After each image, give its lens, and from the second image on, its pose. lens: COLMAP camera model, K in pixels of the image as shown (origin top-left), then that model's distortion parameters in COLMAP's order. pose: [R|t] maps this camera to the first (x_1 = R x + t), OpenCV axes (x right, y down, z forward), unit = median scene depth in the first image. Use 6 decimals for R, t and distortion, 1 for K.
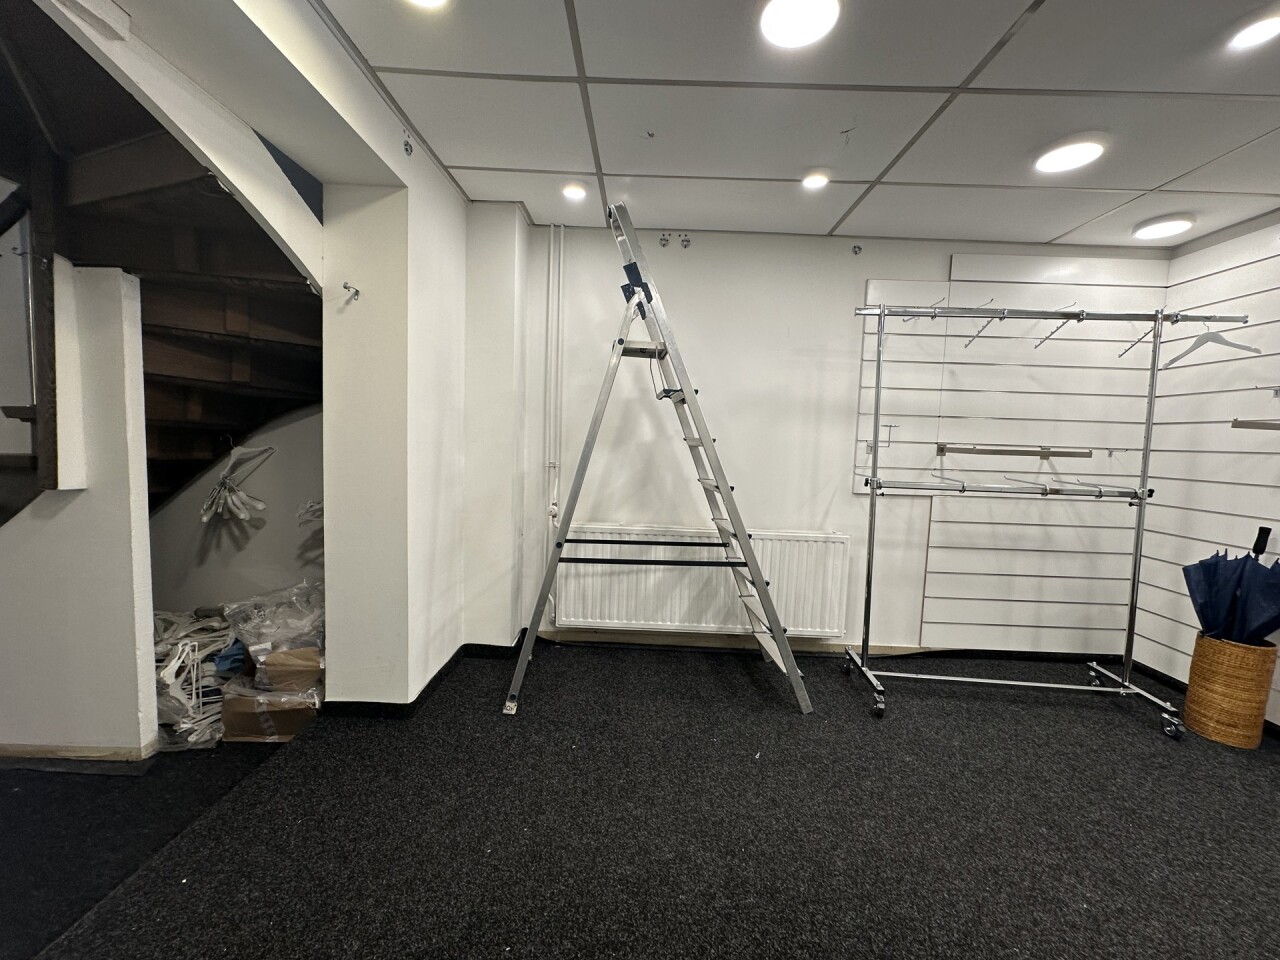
lens RADIAL K [[508.5, 0, 640.7], [0, 508.5, 480.0], [0, 0, 1]] dist [-0.004244, 0.000091]
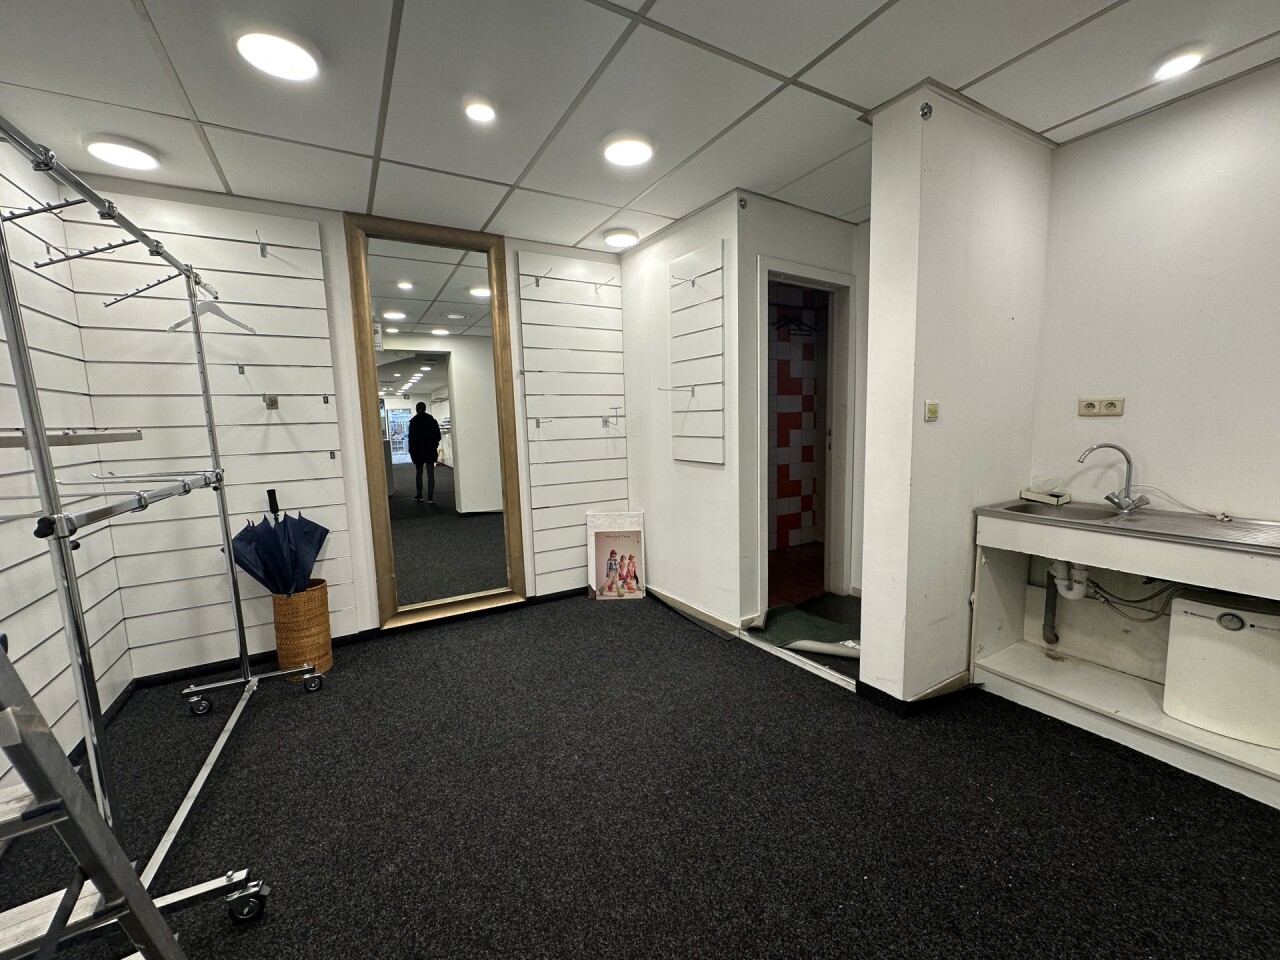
lens RADIAL K [[508.5, 0, 640.7], [0, 508.5, 480.0], [0, 0, 1]] dist [-0.004244, 0.000091]
pose [[-0.517121, -0.123491, 0.846957, -0.160075], [0.079172, 0.978393, 0.190995, -0.077409], [-0.852243, 0.165822, -0.496171, 0.819979]]
